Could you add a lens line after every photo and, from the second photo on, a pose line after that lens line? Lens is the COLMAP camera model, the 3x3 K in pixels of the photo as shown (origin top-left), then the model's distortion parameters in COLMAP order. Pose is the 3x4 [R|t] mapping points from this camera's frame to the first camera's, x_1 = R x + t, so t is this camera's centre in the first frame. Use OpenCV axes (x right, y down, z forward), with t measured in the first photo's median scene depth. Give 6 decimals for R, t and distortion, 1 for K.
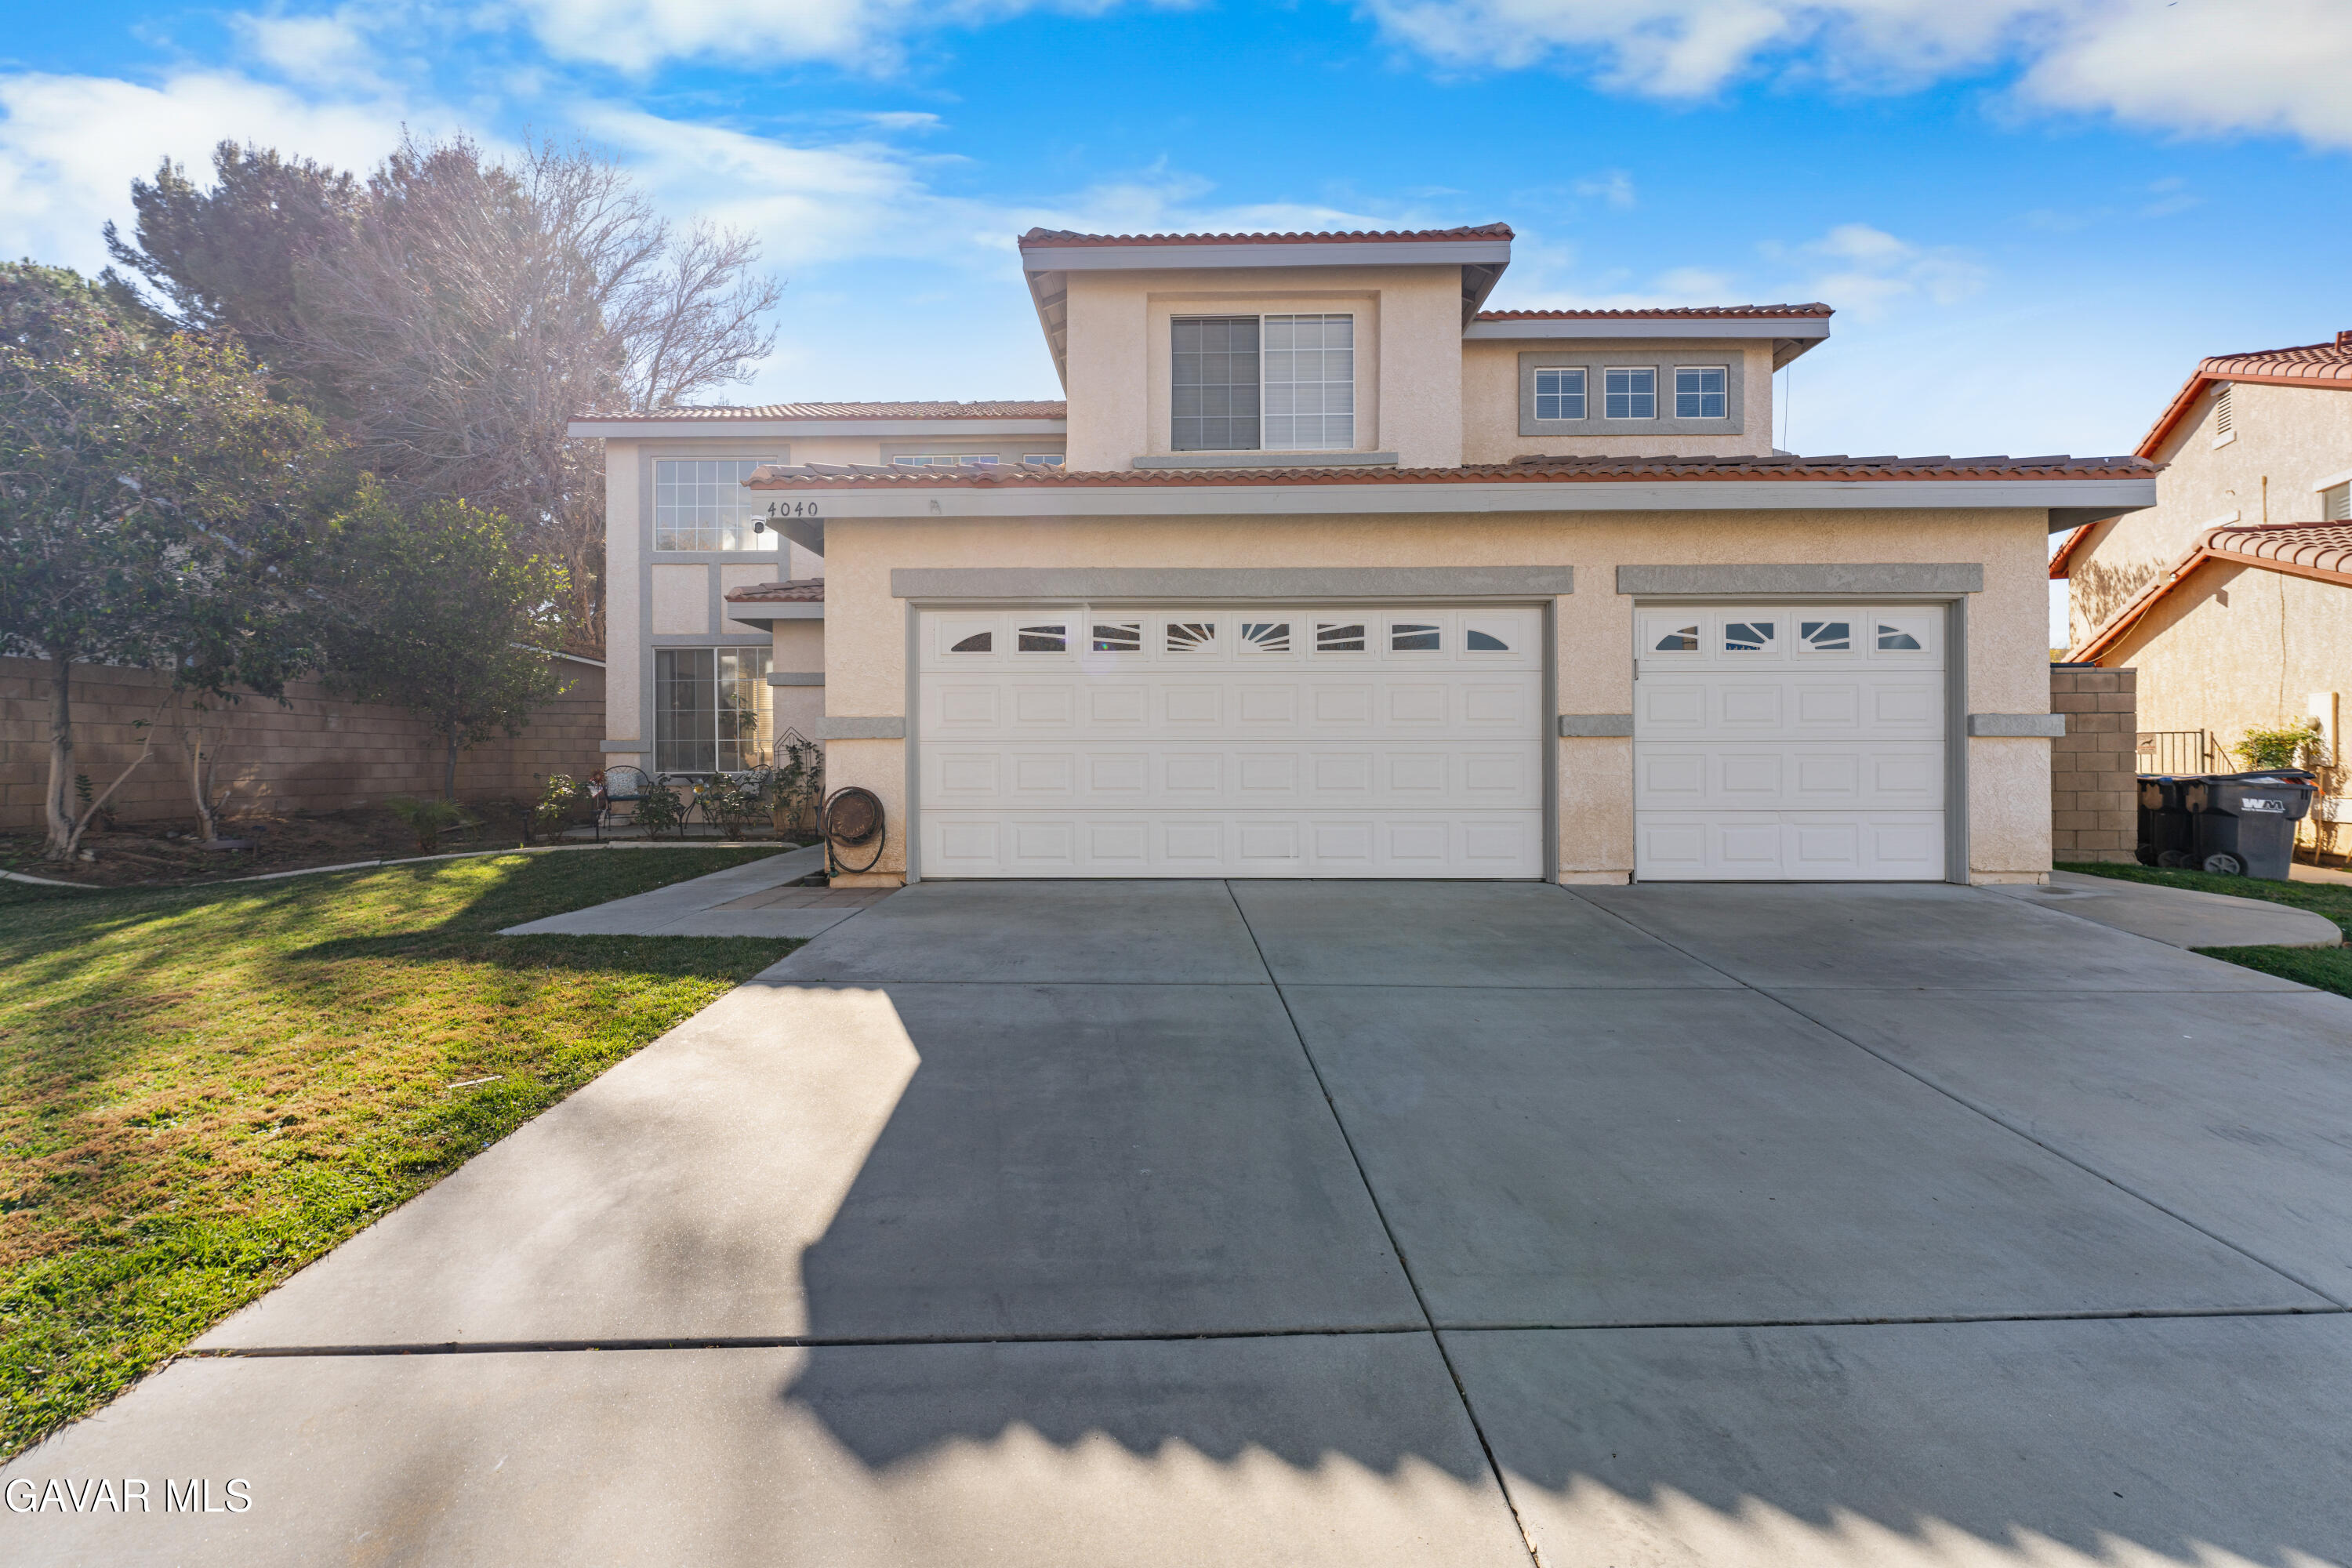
lens RADIAL K [[956.4, 0, 1170.3], [0, 956.4, 744.9], [0, 0, 1]] dist [-0.000746, -0.000078]
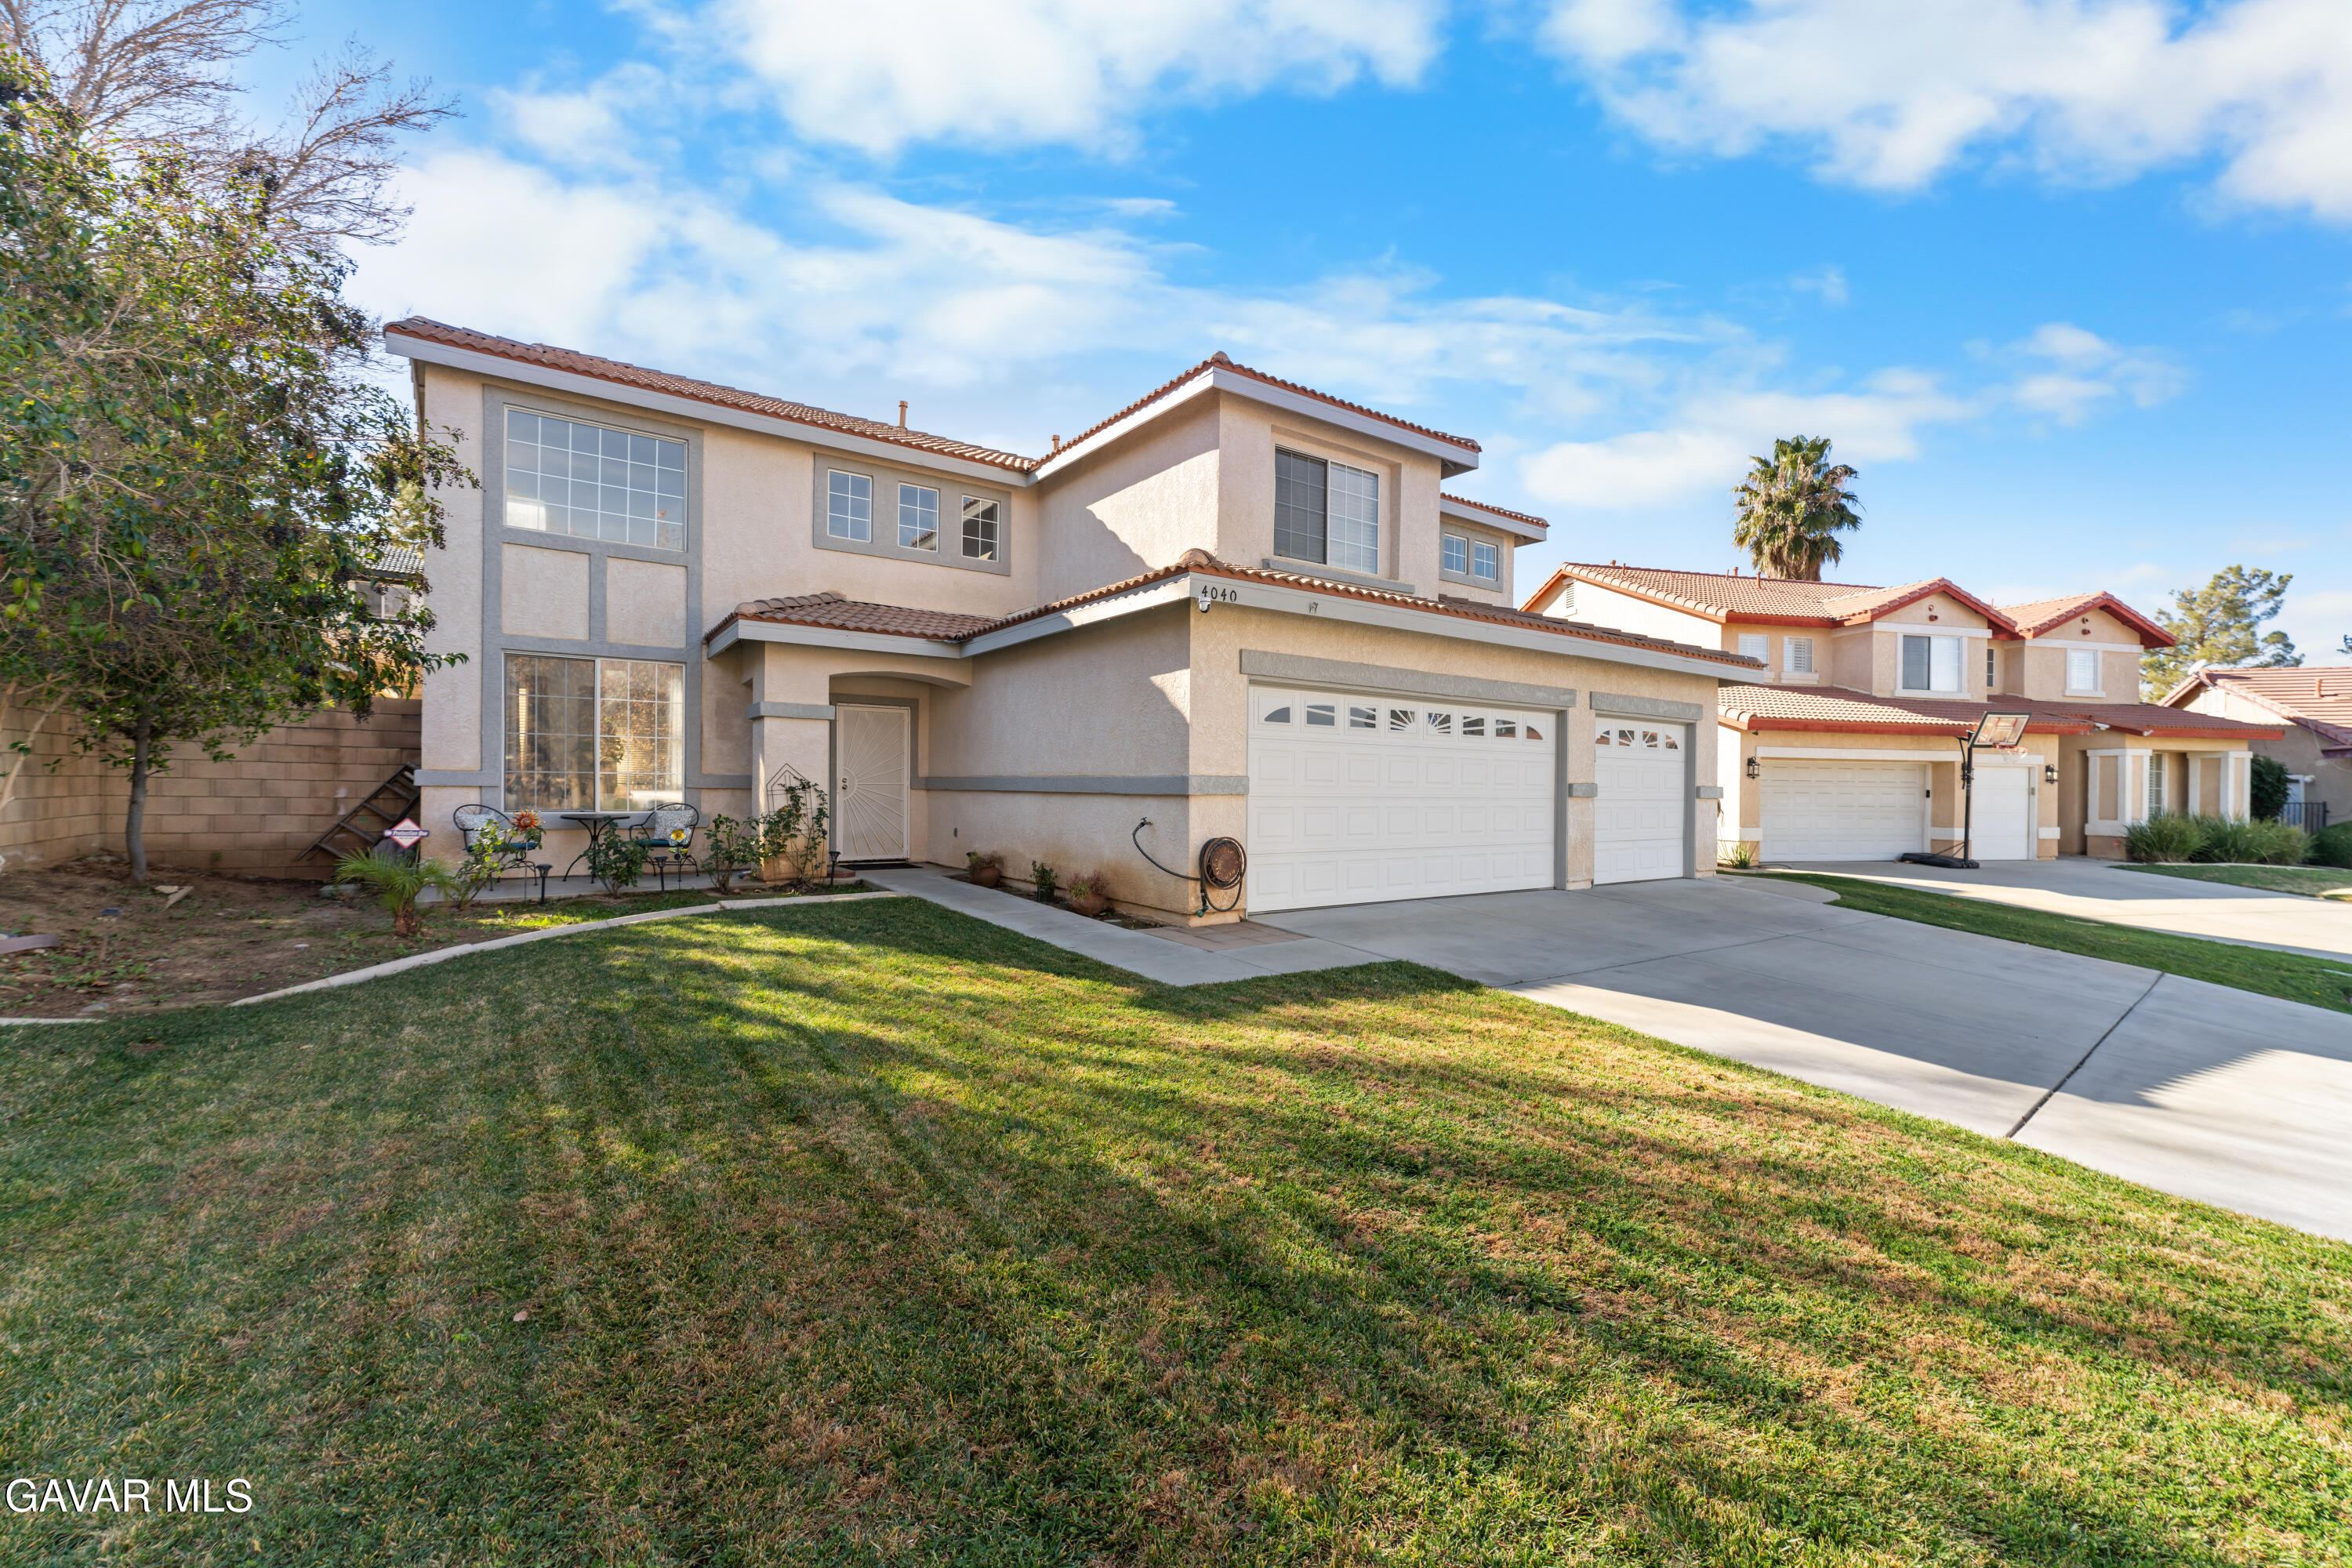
lens RADIAL K [[986.7, 0, 1179.3], [0, 986.7, 787.7], [0, 0, 1]] dist [0.020703, -0.000035]
pose [[0.807828, 0.019435, 0.589098, -0.869750], [-0.021789, 0.999758, -0.003103, -0.003031], [-0.589016, -0.010329, 0.808056, 0.043675]]
